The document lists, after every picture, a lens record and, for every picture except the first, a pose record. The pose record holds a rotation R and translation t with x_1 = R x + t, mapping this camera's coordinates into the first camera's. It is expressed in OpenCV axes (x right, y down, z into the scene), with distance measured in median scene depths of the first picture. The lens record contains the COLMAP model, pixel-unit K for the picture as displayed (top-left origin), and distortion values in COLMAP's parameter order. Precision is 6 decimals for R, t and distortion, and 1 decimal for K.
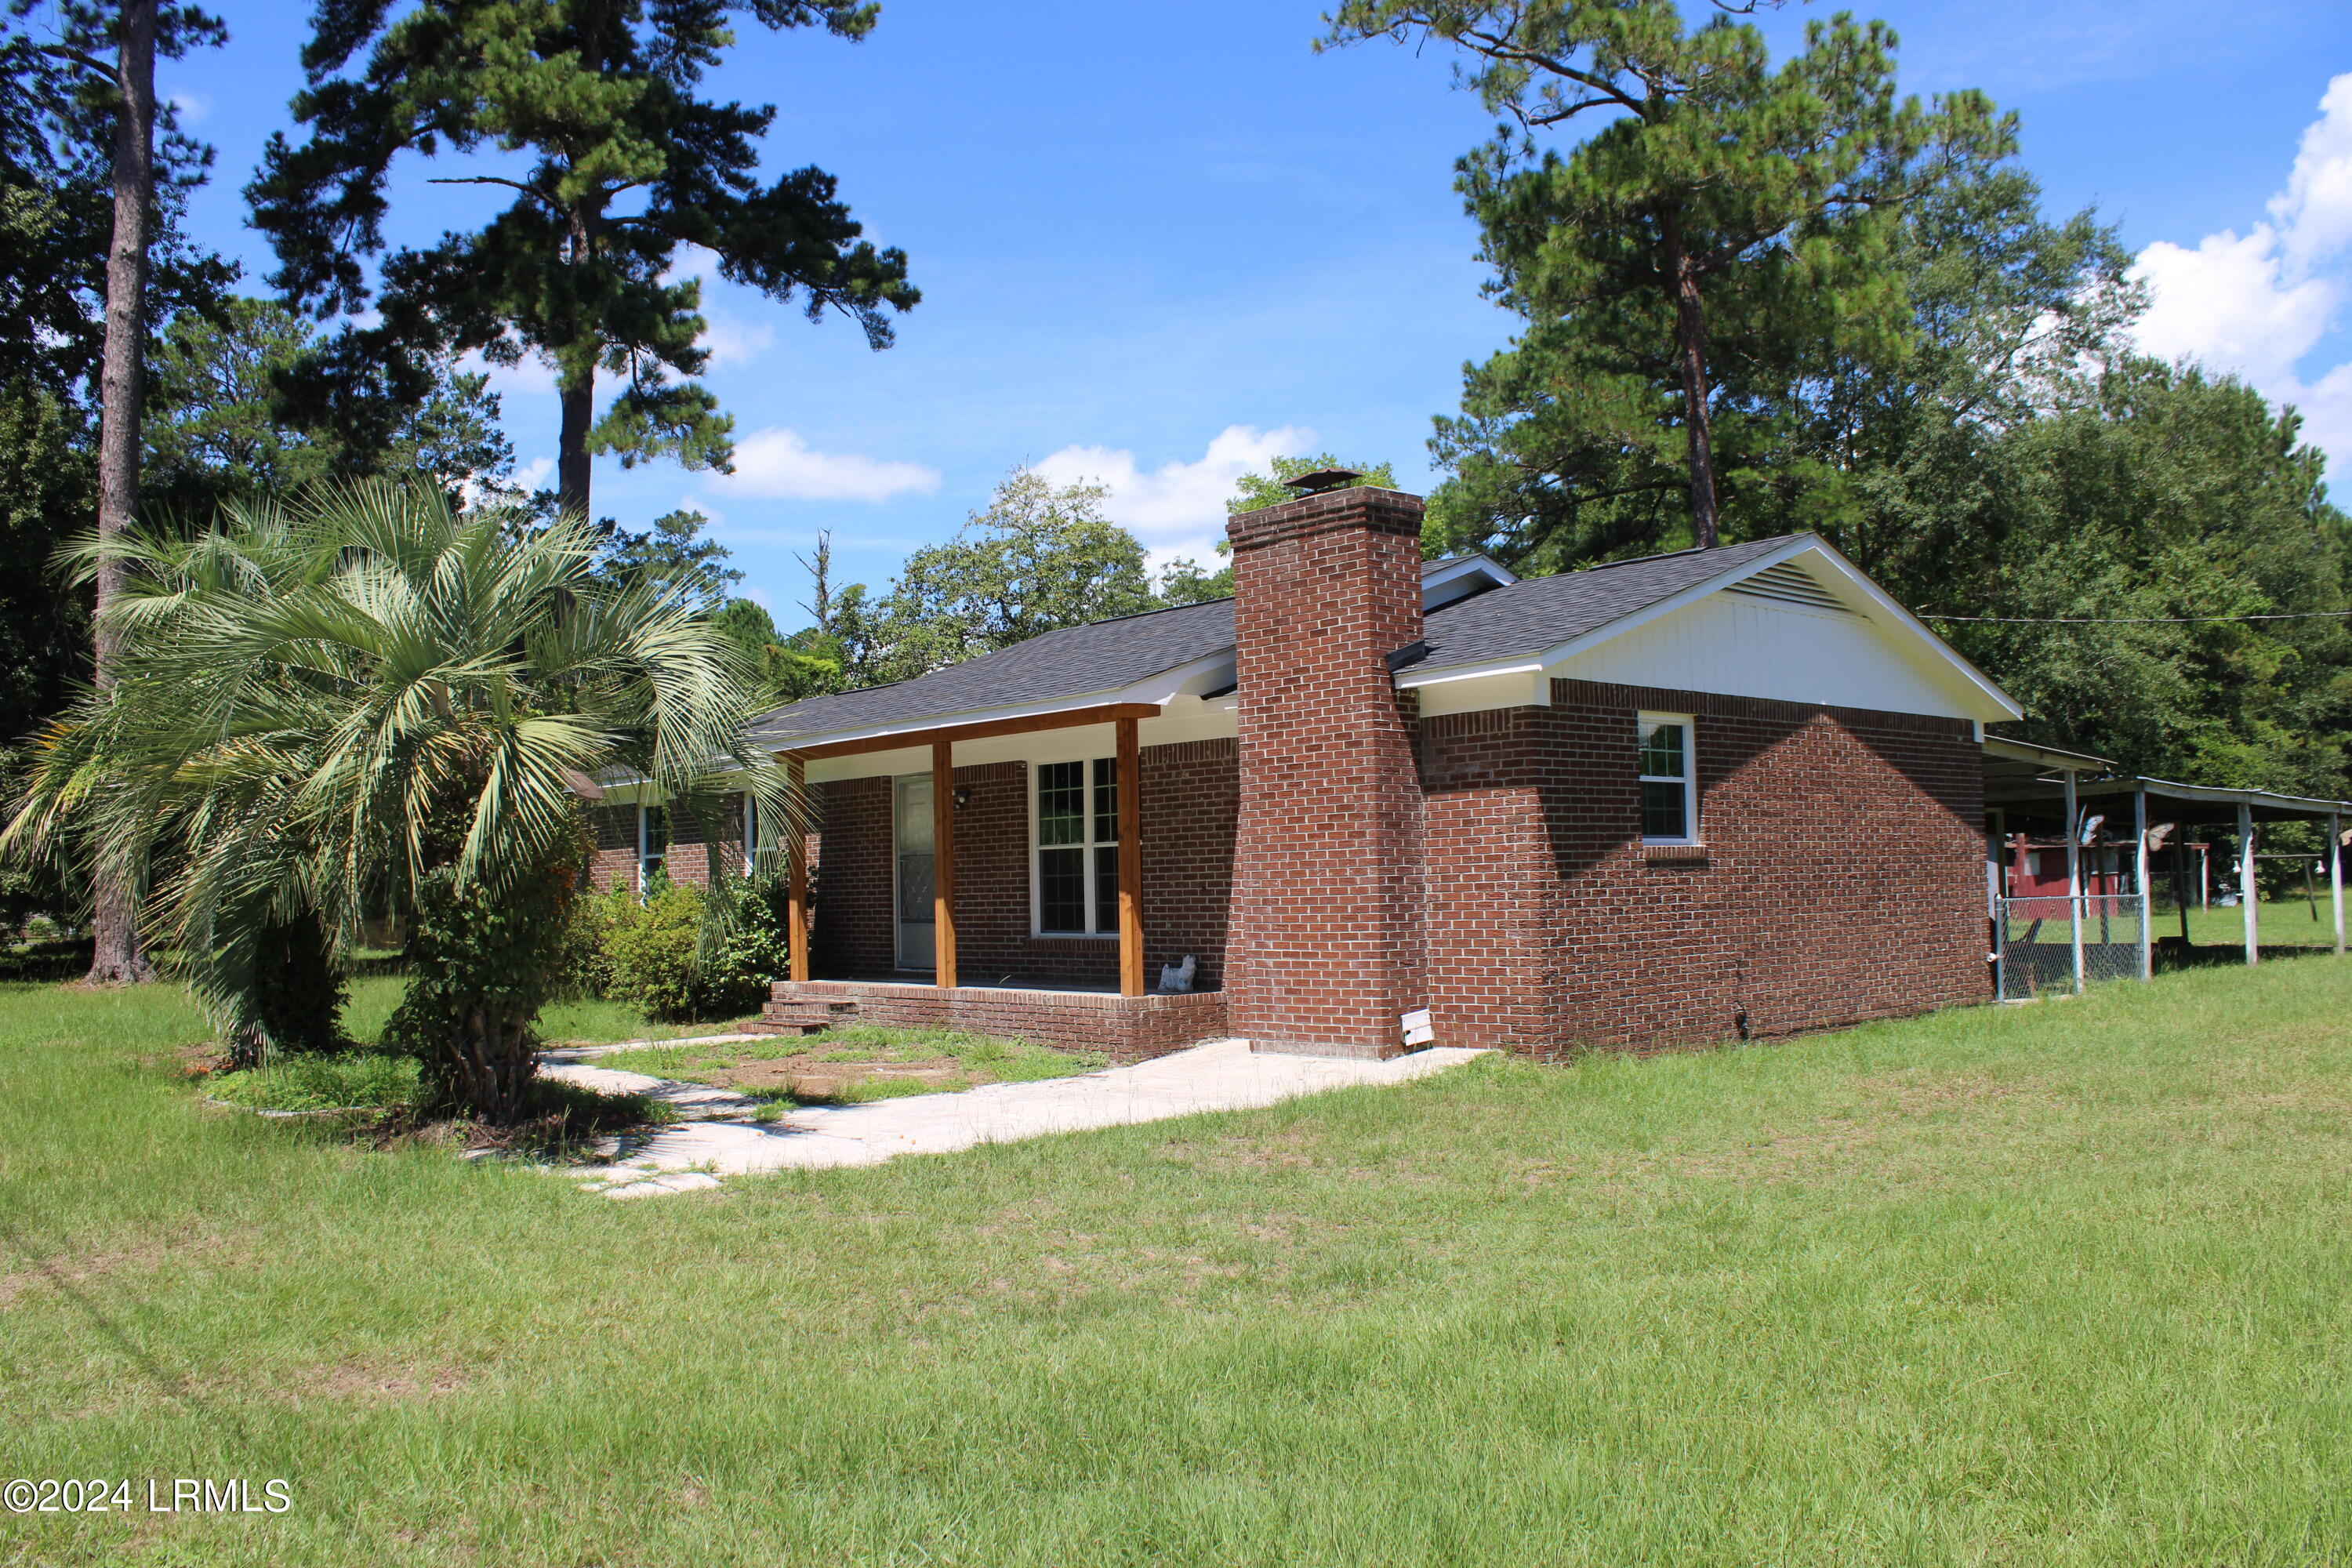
lens RADIAL K [[1948.3, 0, 1172.5], [0, 1948.3, 825.6], [0, 0, 1]] dist [-0.165444, 0.143118]
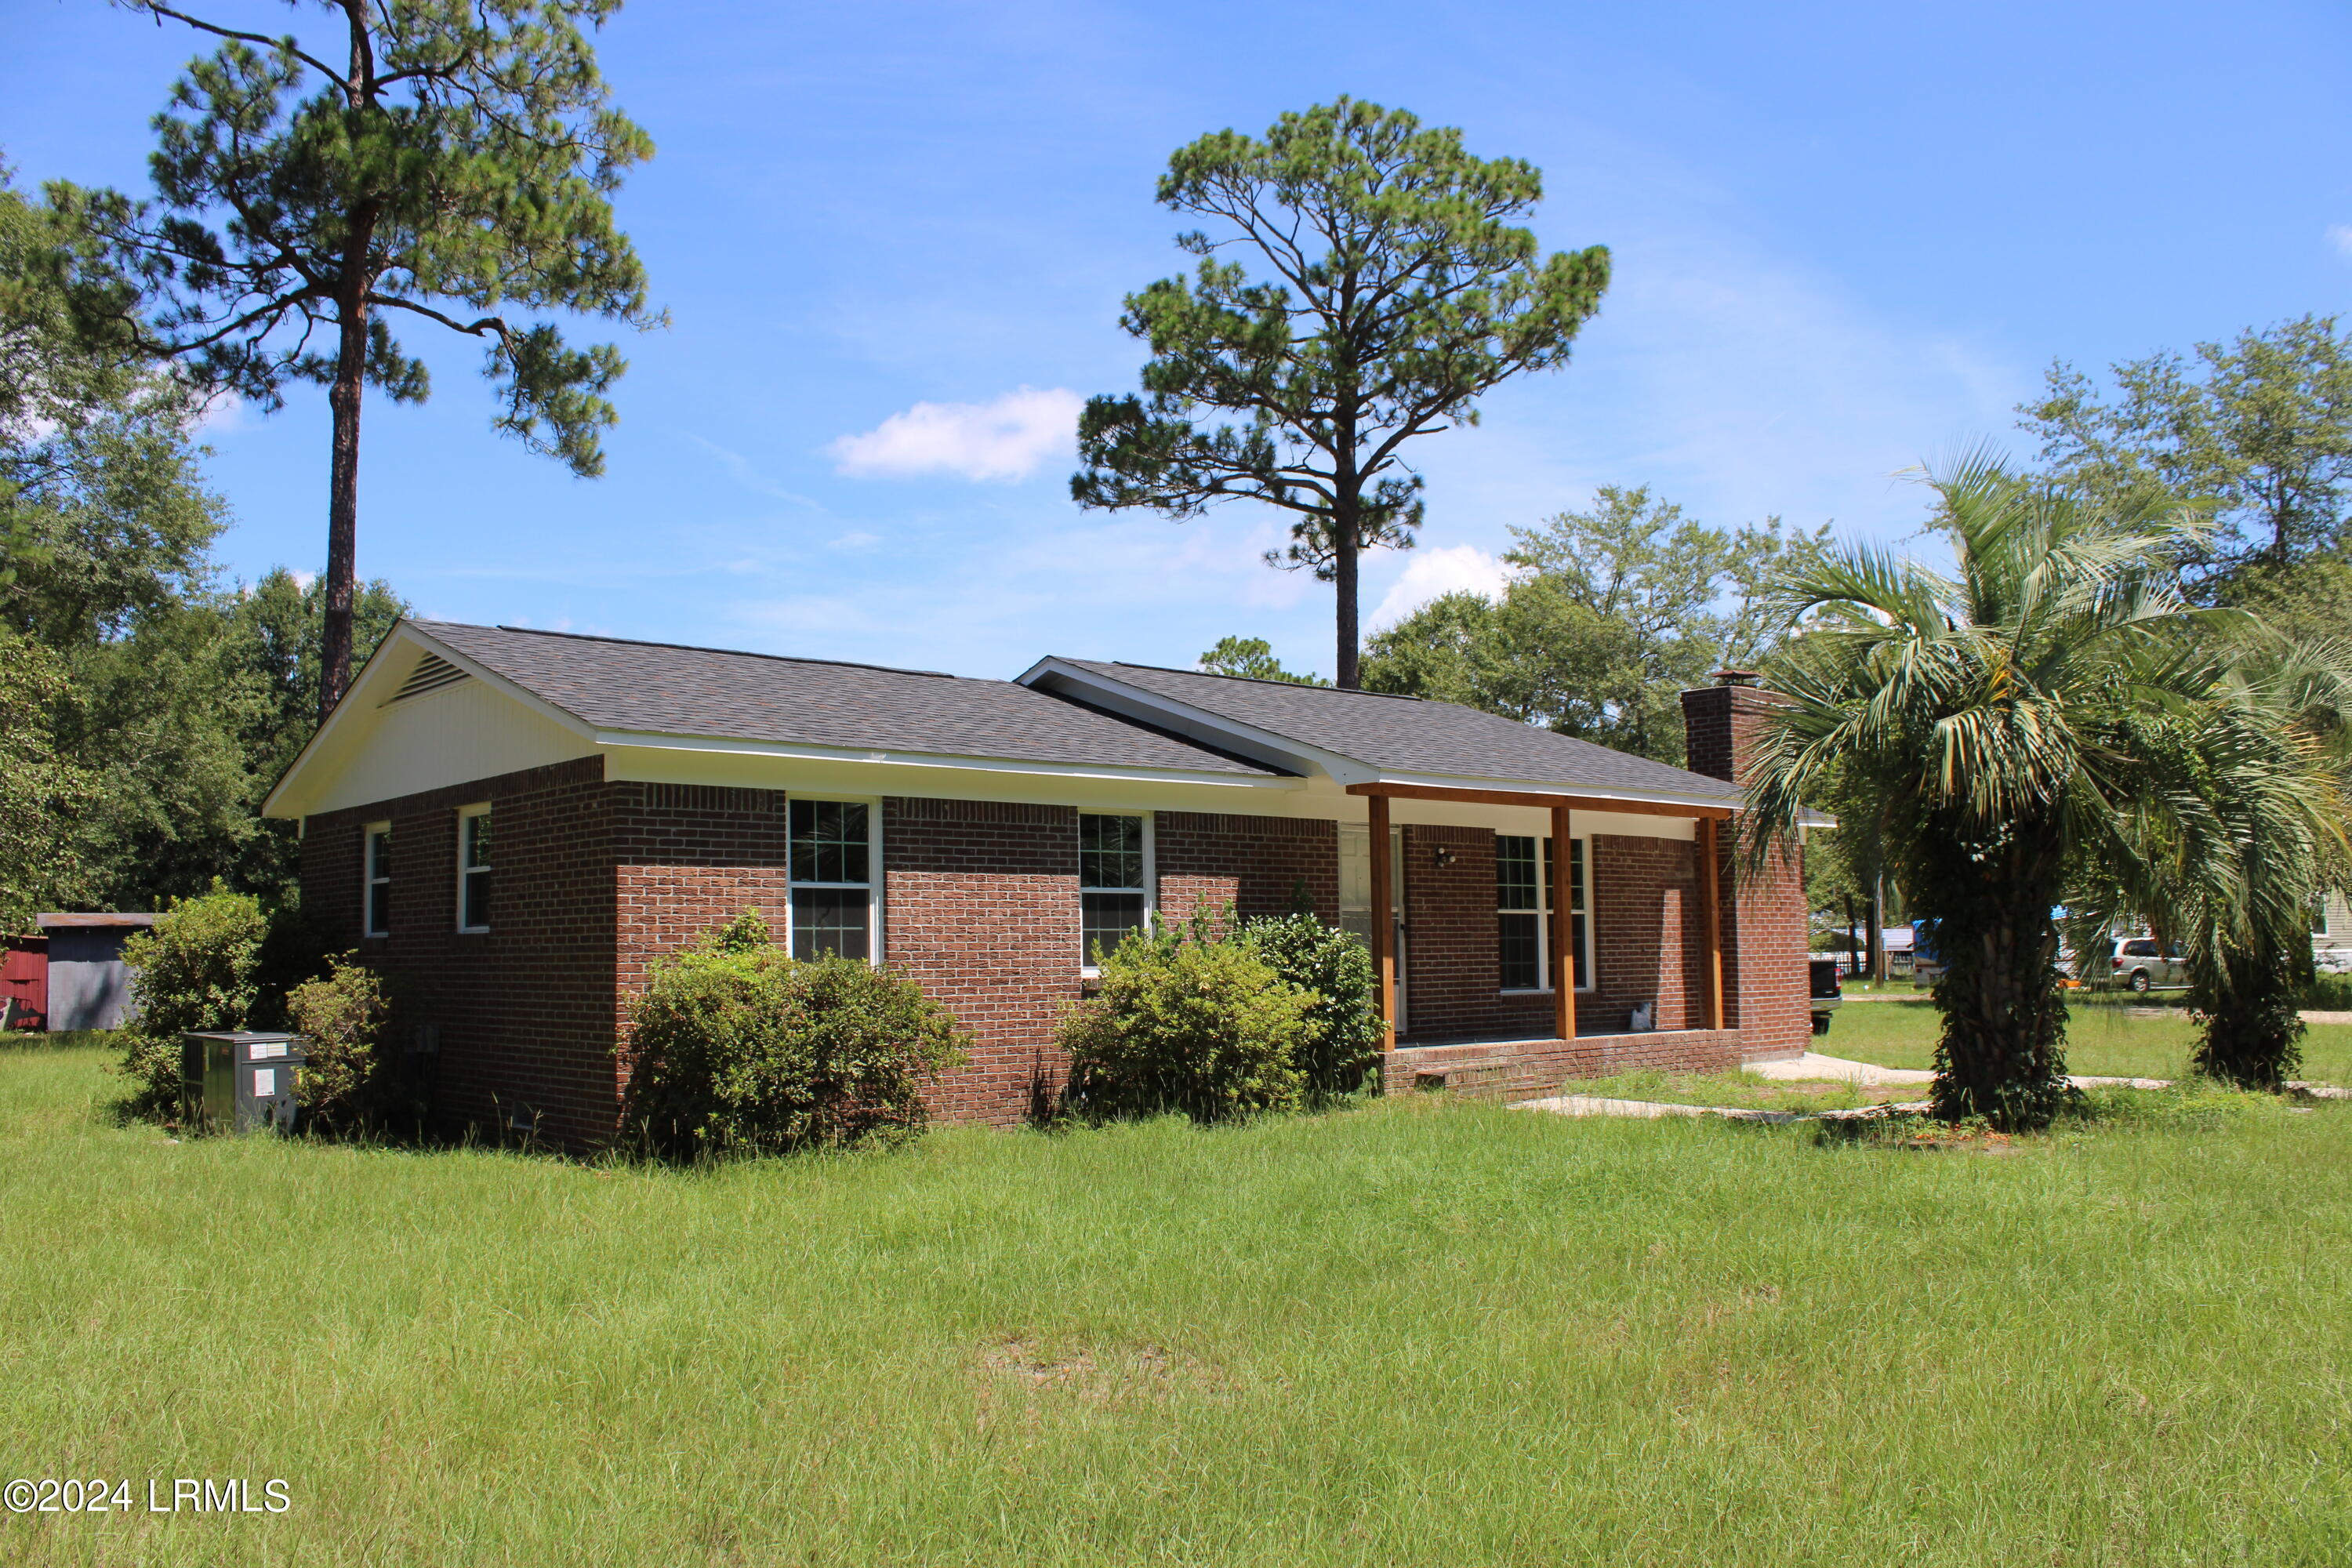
lens RADIAL K [[1948.3, 0, 1172.5], [0, 1948.3, 825.6], [0, 0, 1]] dist [-0.165444, 0.143118]
pose [[0.021519, 0.092916, 0.995441, -0.646752], [-0.018326, 0.995541, -0.092529, 0.037595], [-0.999600, -0.016252, 0.023126, 0.649195]]
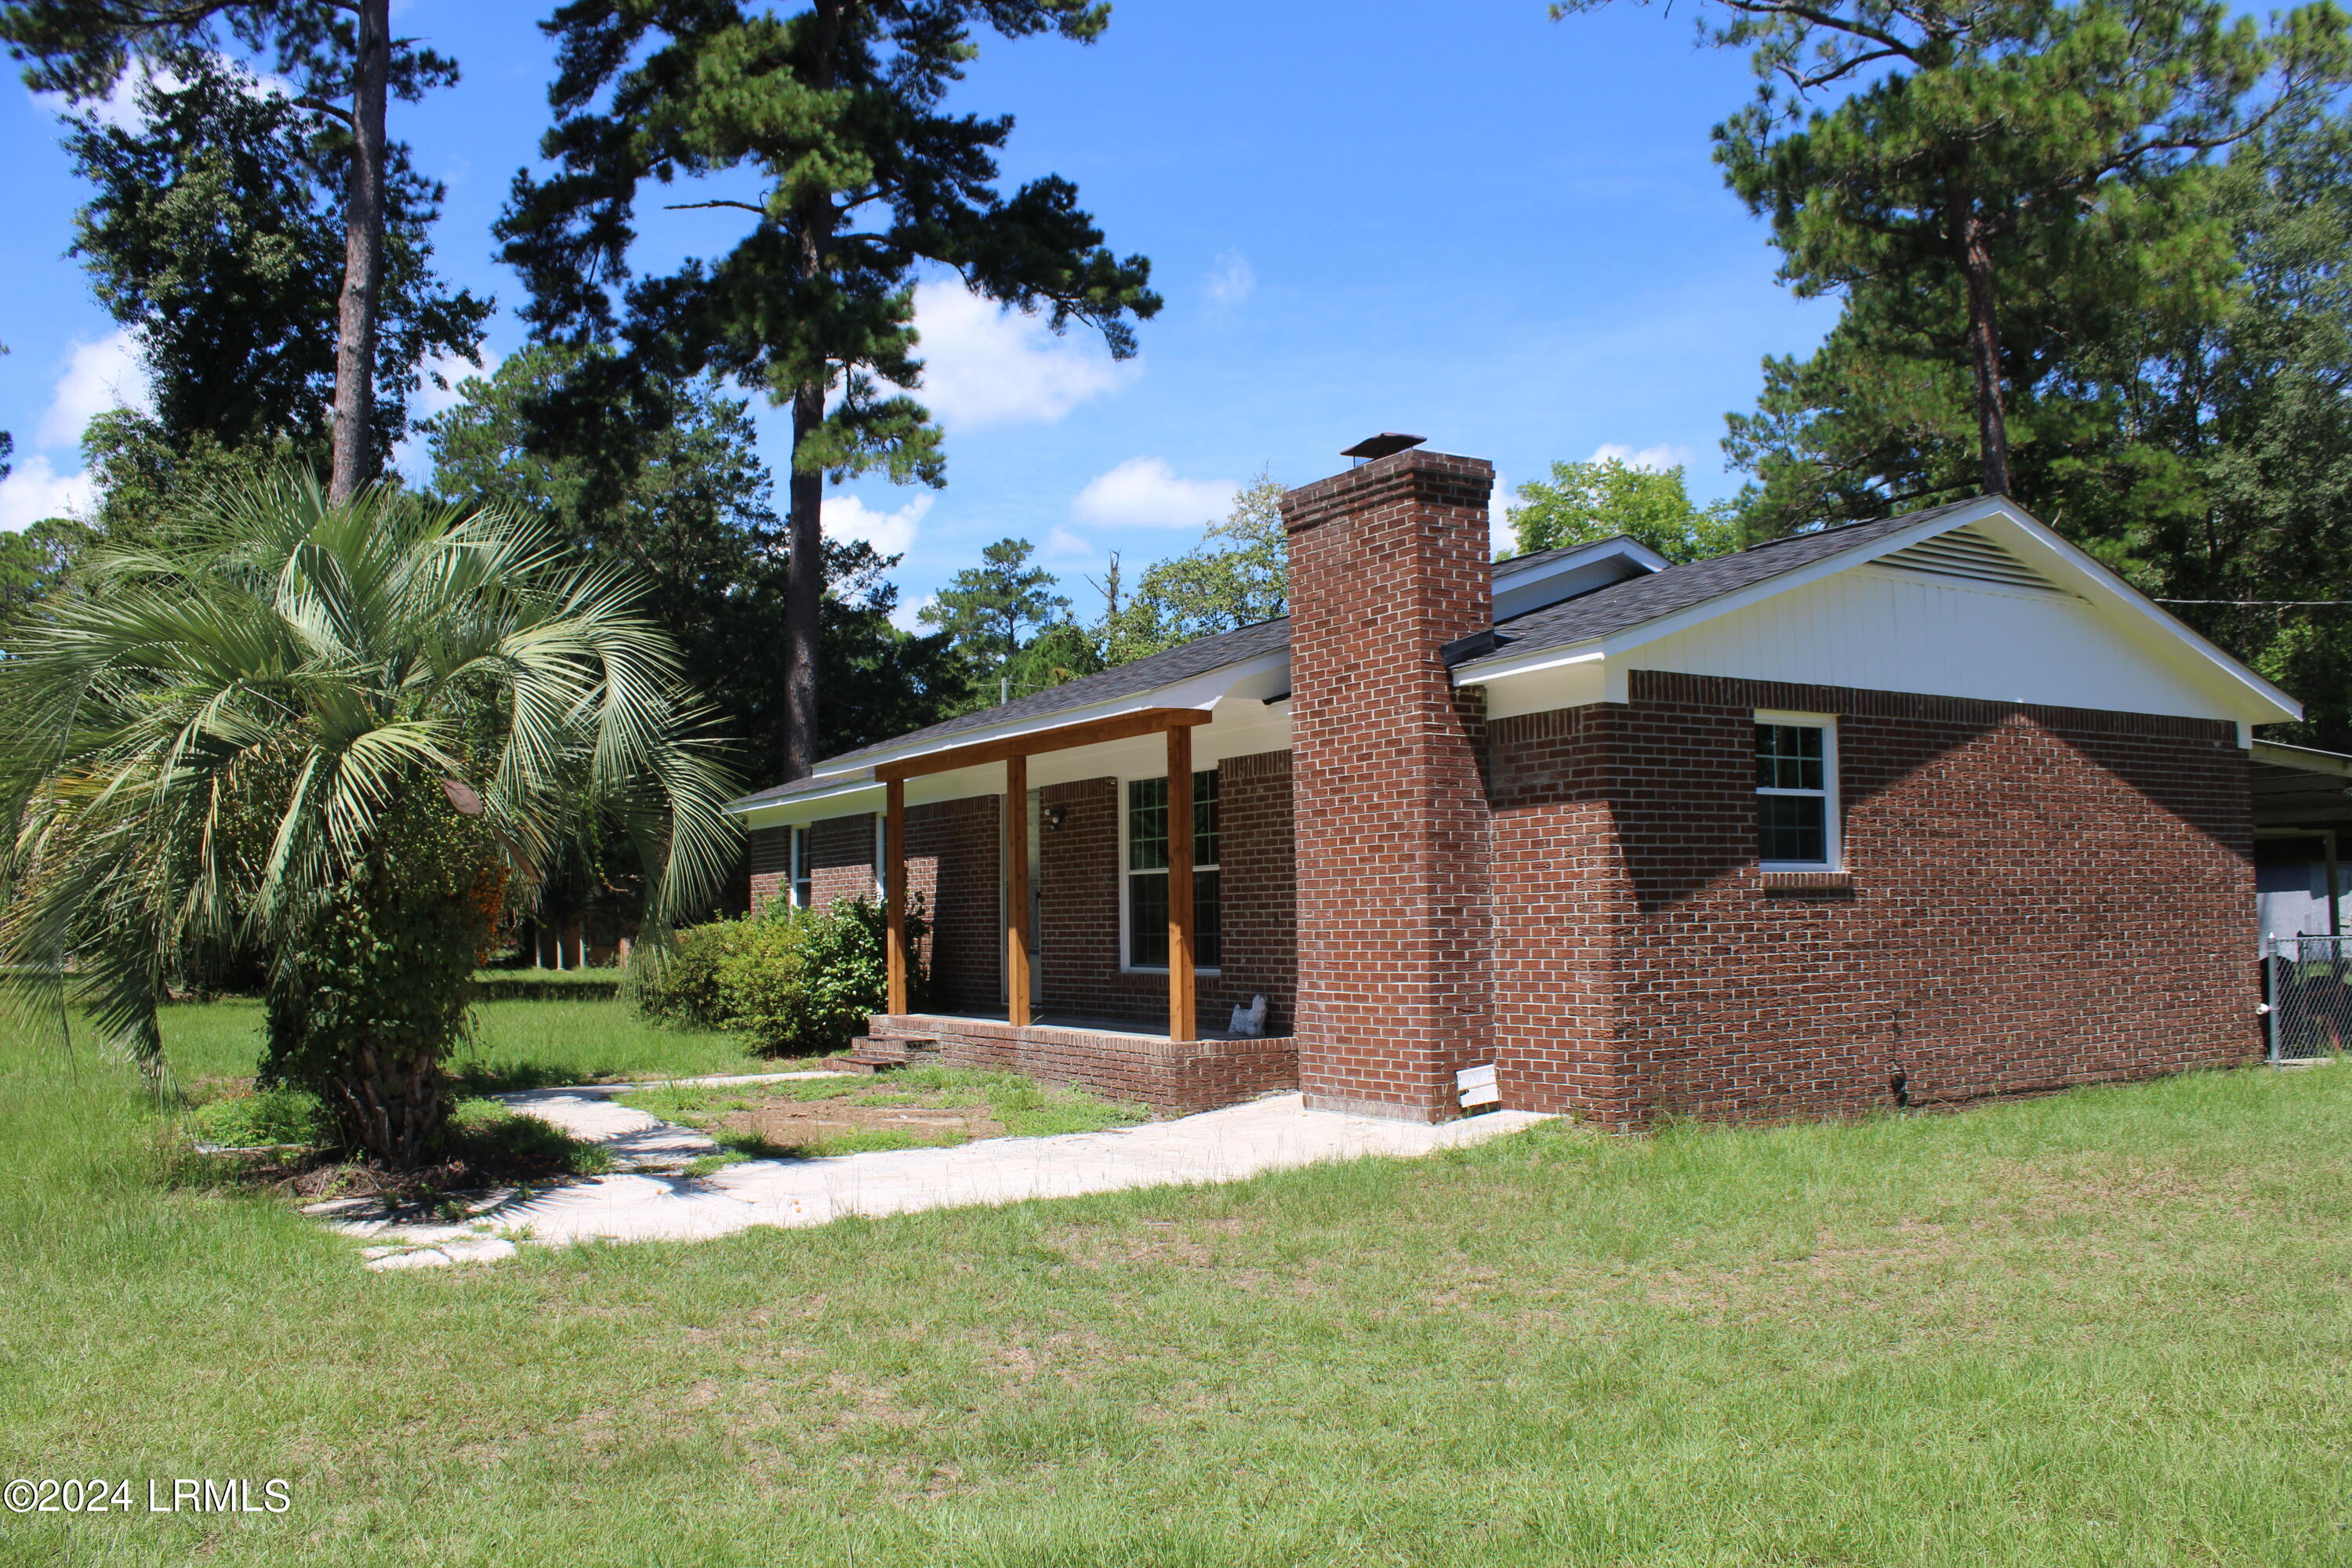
lens RADIAL K [[1948.3, 0, 1172.5], [0, 1948.3, 825.6], [0, 0, 1]] dist [-0.165444, 0.143118]
pose [[0.982500, -0.000563, -0.186261, 0.068700], [-0.001997, 0.999906, -0.013557, 0.001001], [0.186251, 0.013692, 0.982407, 0.065270]]
